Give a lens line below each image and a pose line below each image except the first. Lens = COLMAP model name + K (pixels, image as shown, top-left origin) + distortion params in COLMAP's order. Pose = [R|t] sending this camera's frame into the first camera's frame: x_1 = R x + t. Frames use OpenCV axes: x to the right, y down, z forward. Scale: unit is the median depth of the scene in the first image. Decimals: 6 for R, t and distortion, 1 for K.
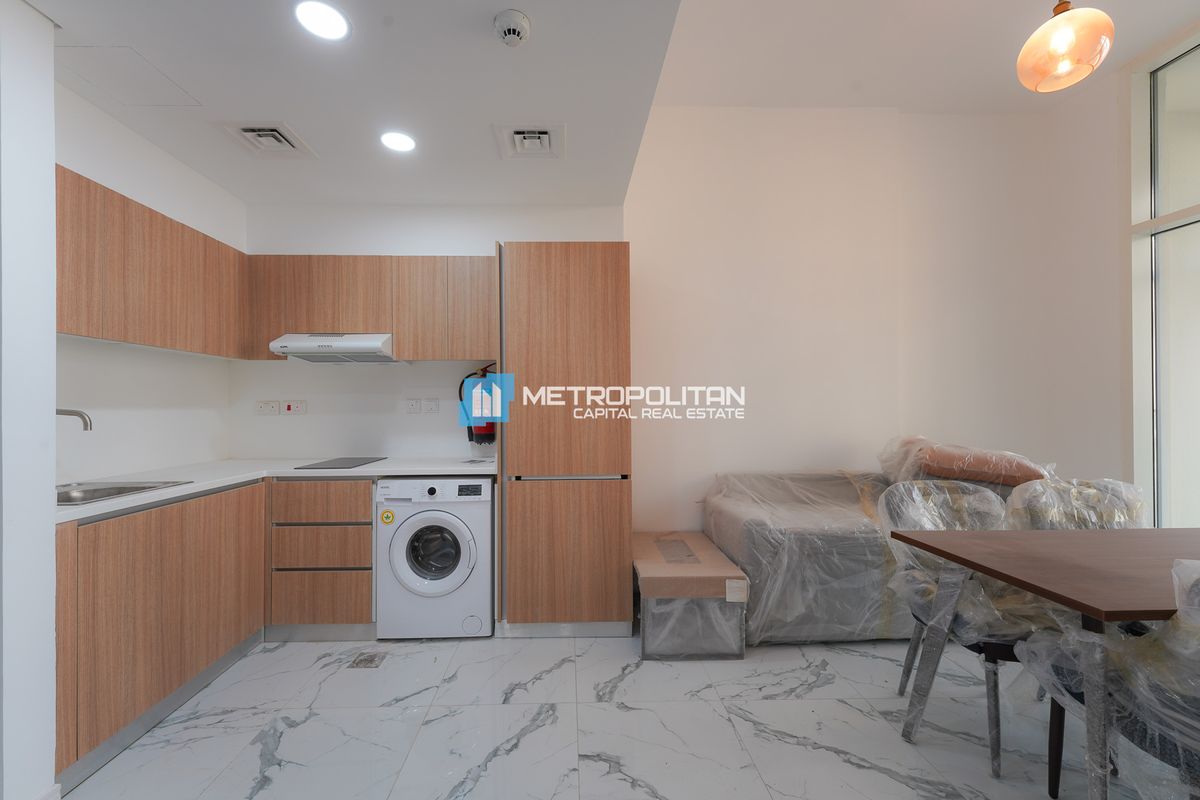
lens RADIAL K [[469.2, 0, 582.6], [0, 469.2, 403.6], [0, 0, 1]] dist [0.000673, 0.000075]
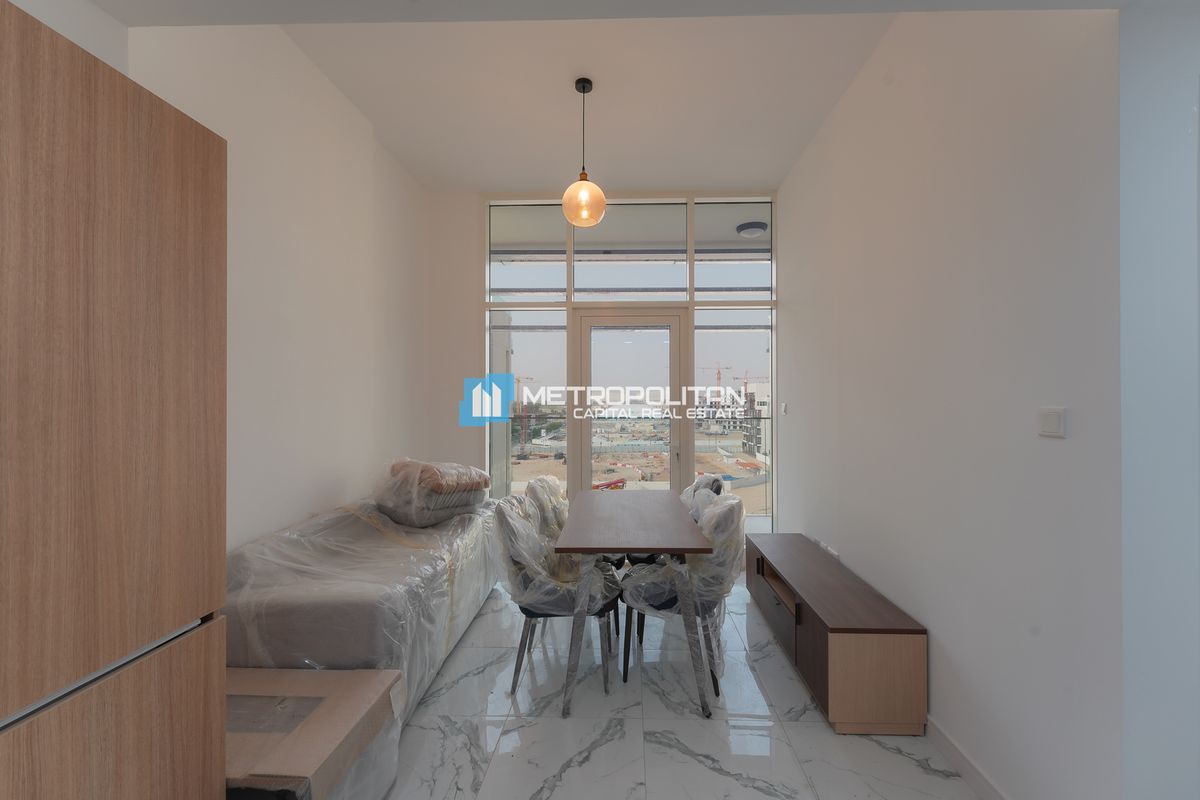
lens RADIAL K [[487.3, 0, 607.6], [0, 487.3, 397.5], [0, 0, 1]] dist [0.001719, 0.000260]
pose [[0.068746, 0.008861, 0.997595, -0.394128], [-0.003174, 0.999957, -0.008663, -0.067593], [-0.997629, -0.002570, 0.068771, 0.562034]]
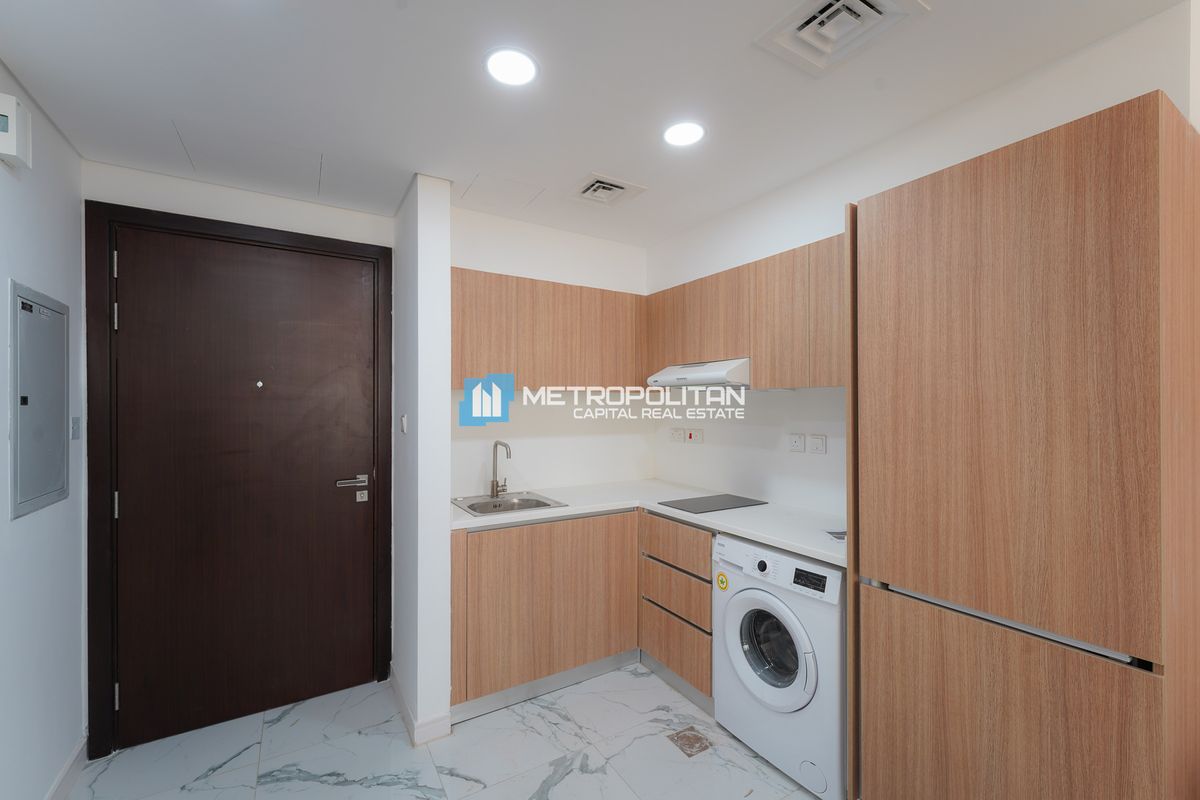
lens RADIAL K [[489.2, 0, 596.4], [0, 489.2, 405.3], [0, 0, 1]] dist [0.001149, -0.000073]
pose [[0.497971, 0.002329, -0.867191, 0.227814], [0.000284, 0.999996, 0.002849, -0.074243], [0.867194, -0.001665, 0.497968, 0.371196]]
